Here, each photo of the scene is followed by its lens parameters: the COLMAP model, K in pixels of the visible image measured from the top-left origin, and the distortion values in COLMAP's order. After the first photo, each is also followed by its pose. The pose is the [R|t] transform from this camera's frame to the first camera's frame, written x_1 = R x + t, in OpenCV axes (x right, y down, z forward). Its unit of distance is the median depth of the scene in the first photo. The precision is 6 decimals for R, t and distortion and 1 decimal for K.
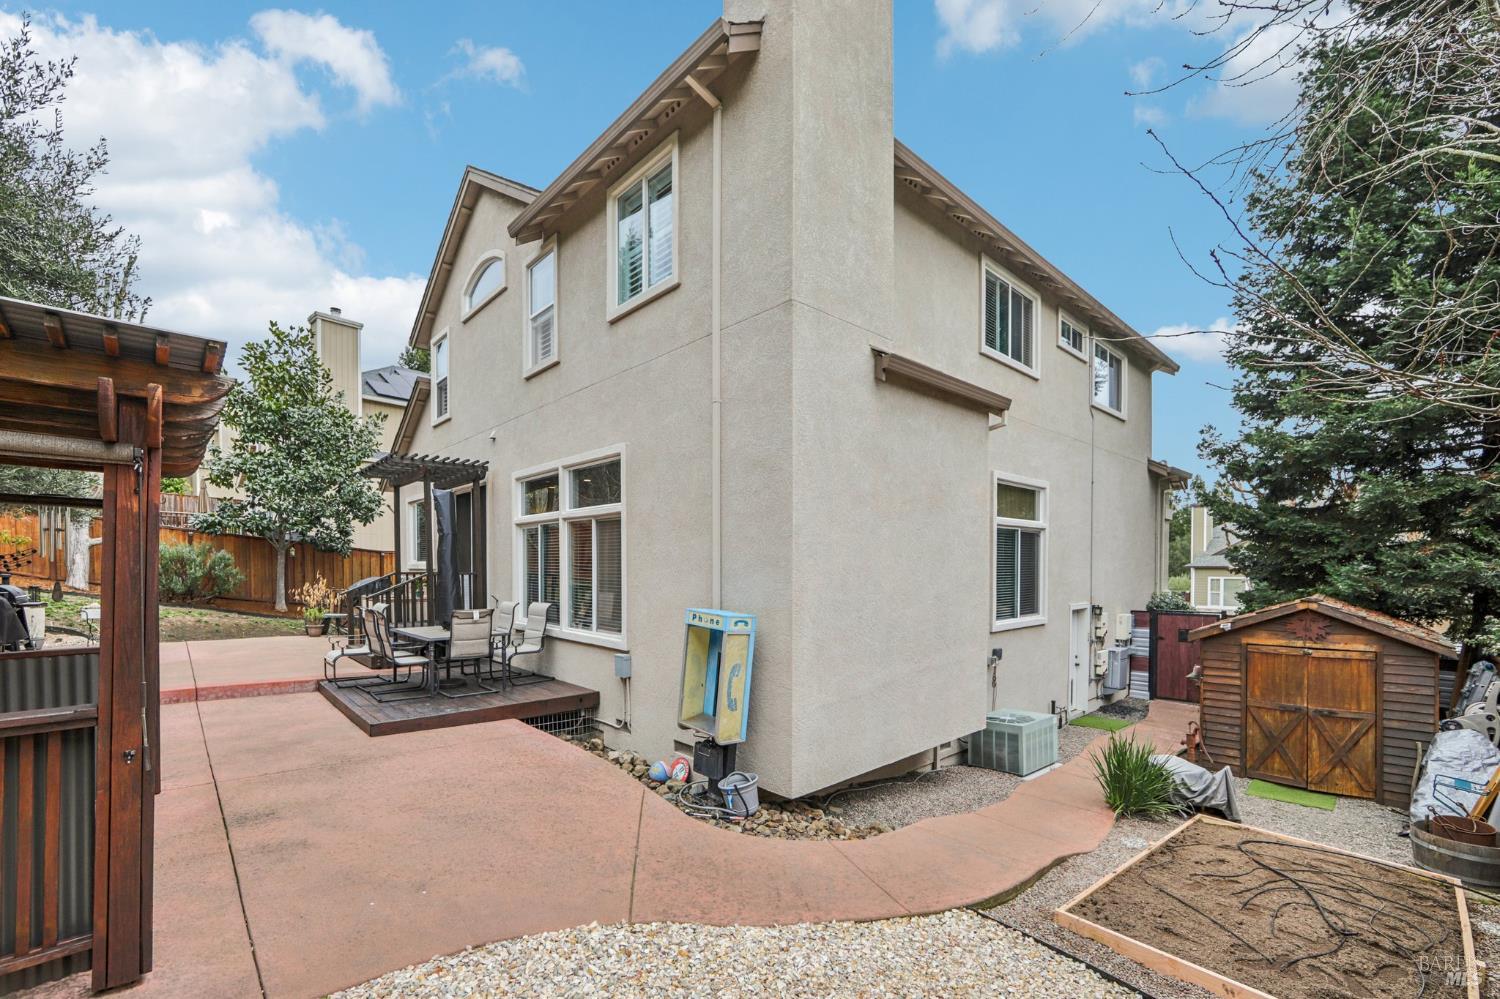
lens RADIAL K [[644.6, 0, 750.0], [0, 644.6, 499.5], [0, 0, 1]] dist [-0.000694, -0.000072]
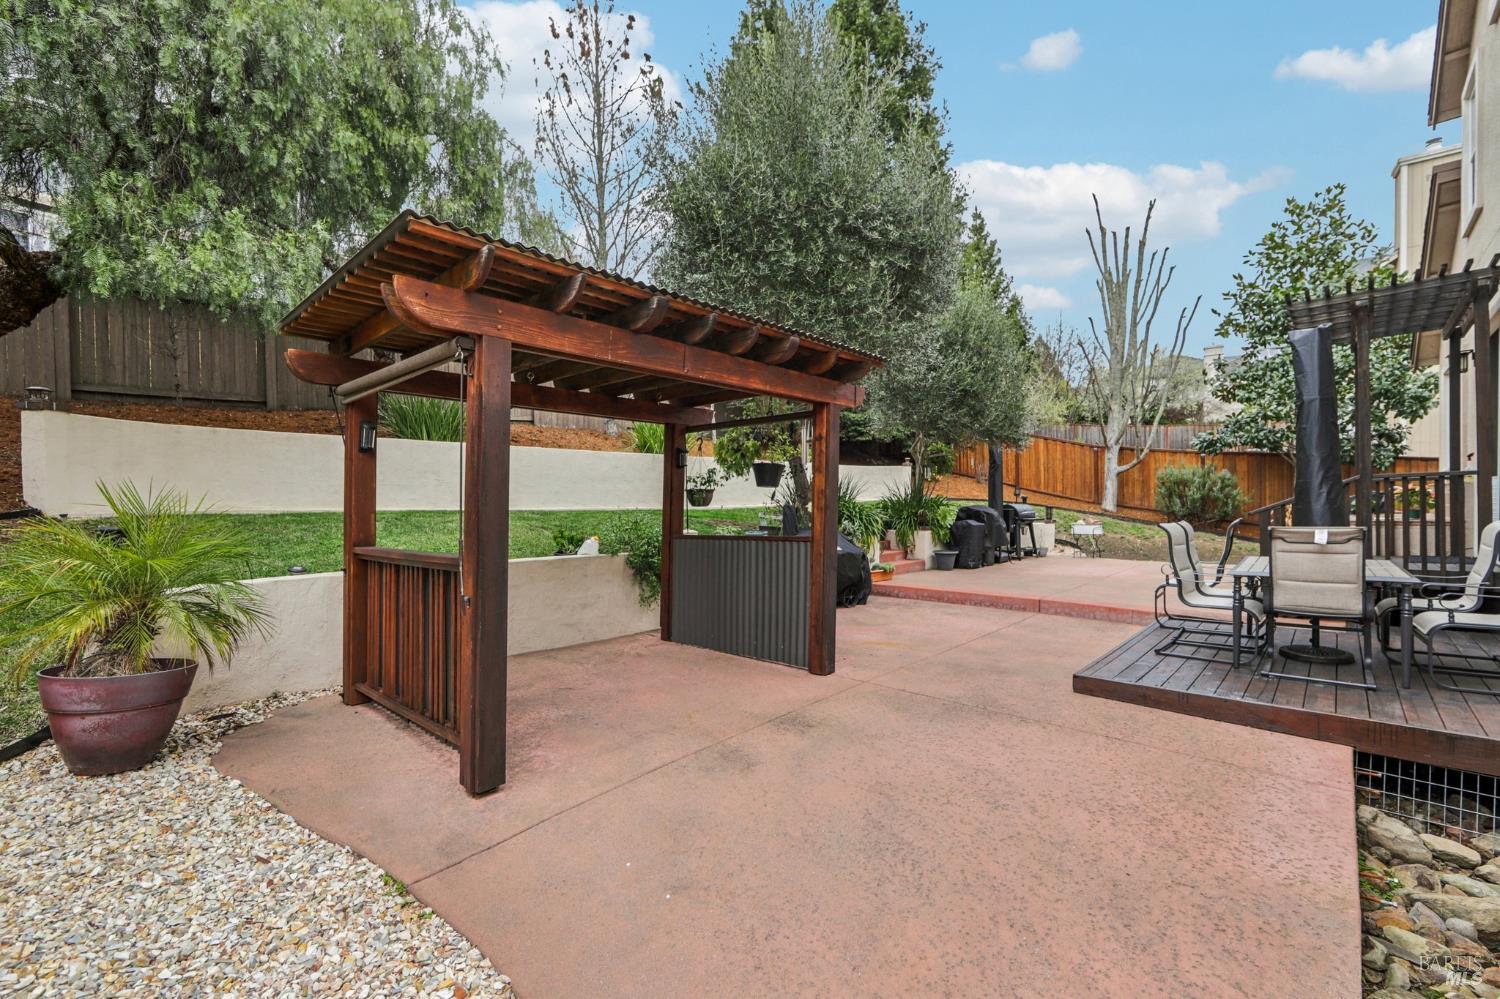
lens RADIAL K [[644.6, 0, 750.0], [0, 644.6, 499.5], [0, 0, 1]] dist [-0.000694, -0.000072]
pose [[0.074106, -0.019626, -0.997057, 0.076796], [0.116514, 0.993129, -0.010889, 0.095092], [0.990421, -0.115364, 0.075883, 0.475156]]
